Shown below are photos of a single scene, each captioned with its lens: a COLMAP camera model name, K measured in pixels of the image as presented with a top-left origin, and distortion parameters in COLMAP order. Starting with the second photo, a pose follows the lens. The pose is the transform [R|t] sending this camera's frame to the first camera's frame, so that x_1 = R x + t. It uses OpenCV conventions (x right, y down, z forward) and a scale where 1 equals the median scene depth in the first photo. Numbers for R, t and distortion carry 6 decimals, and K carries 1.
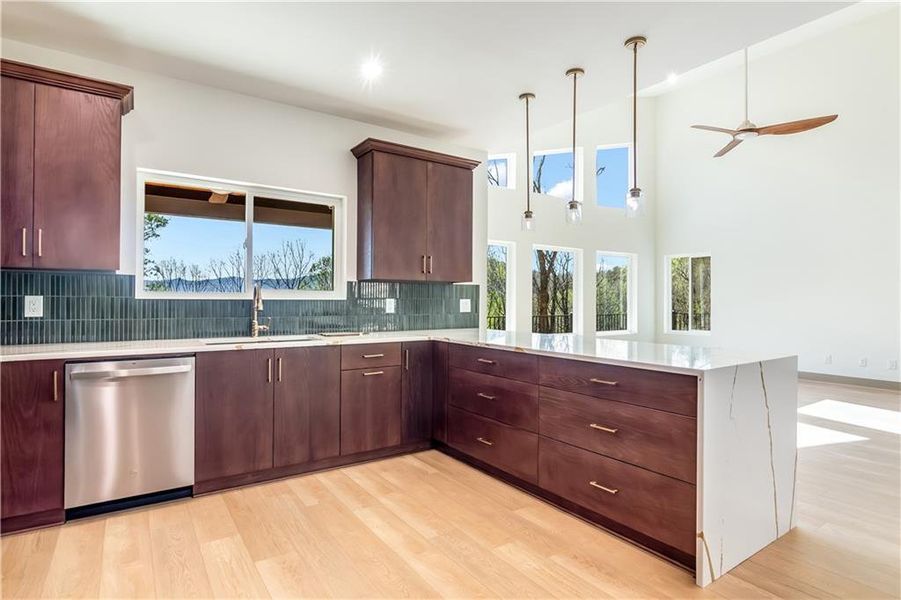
lens RADIAL K [[473.8, 0, 451.3], [0, 473.8, 299.1], [0, 0, 1]] dist [-0.004589, -0.000478]
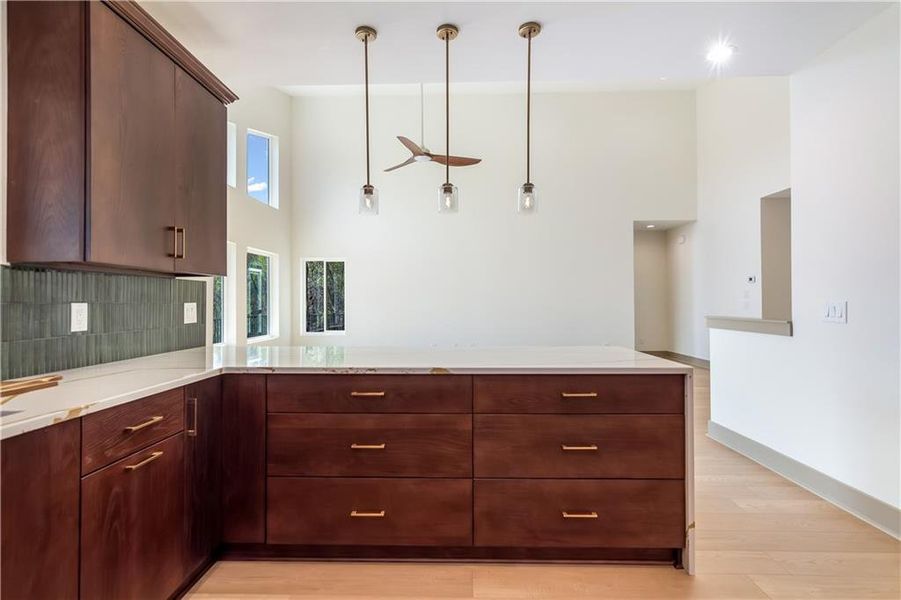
lens RADIAL K [[448.5, 0, 448.6], [0, 448.5, 297.3], [0, 0, 1]] dist [-0.001516, -0.002083]
pose [[0.595080, 0.001575, 0.803665, -0.294315], [0.006587, 0.999955, -0.006837, -0.001148], [-0.803640, 0.009363, 0.595043, 0.417121]]
